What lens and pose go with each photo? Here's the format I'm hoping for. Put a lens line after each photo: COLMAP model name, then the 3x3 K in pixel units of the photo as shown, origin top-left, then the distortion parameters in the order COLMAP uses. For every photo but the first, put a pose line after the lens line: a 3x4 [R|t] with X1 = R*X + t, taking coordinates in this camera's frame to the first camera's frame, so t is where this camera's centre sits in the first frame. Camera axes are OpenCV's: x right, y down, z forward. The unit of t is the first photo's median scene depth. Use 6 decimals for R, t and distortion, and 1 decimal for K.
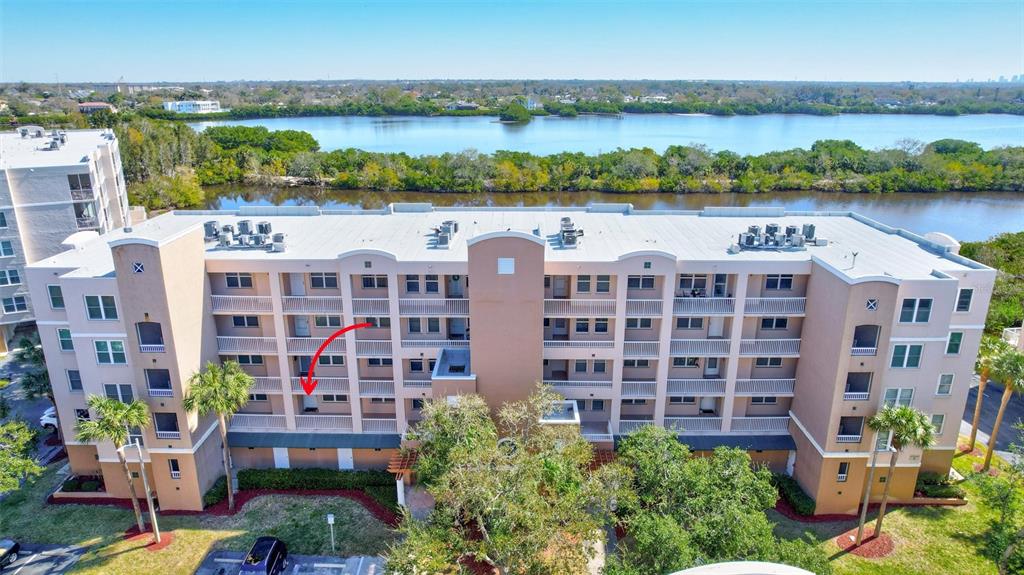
lens RADIAL K [[654.7, 0, 512.0], [0, 654.7, 287.5], [0, 0, 1]] dist [-0.026235, 0.001197]
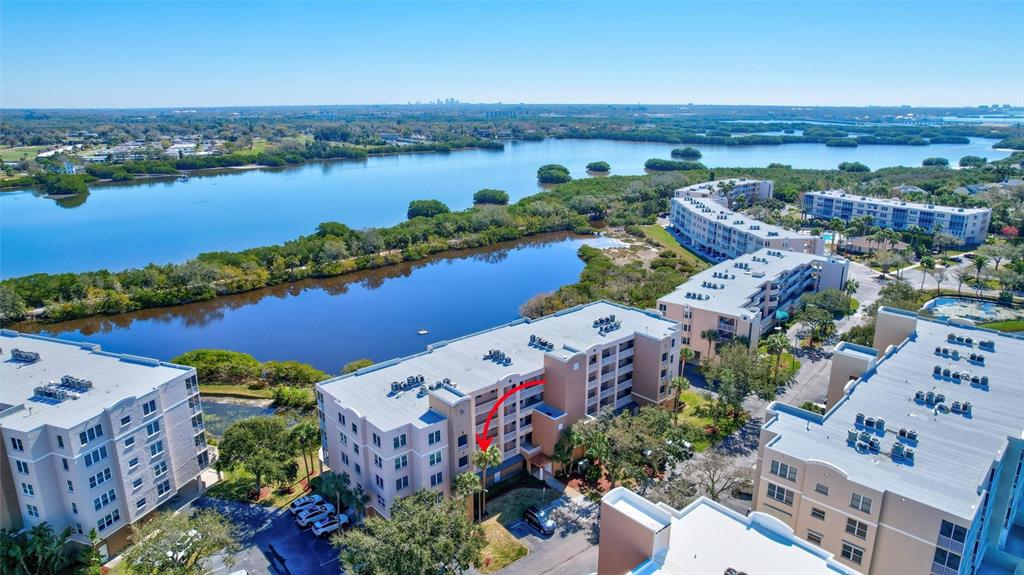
lens RADIAL K [[654.7, 0, 512.0], [0, 654.7, 287.5], [0, 0, 1]] dist [-0.026235, 0.001197]
pose [[0.736922, -0.184413, 0.650337, -1.536056], [0.202943, 0.978044, 0.047378, -0.431822], [-0.644795, 0.097067, 0.758167, -0.688710]]
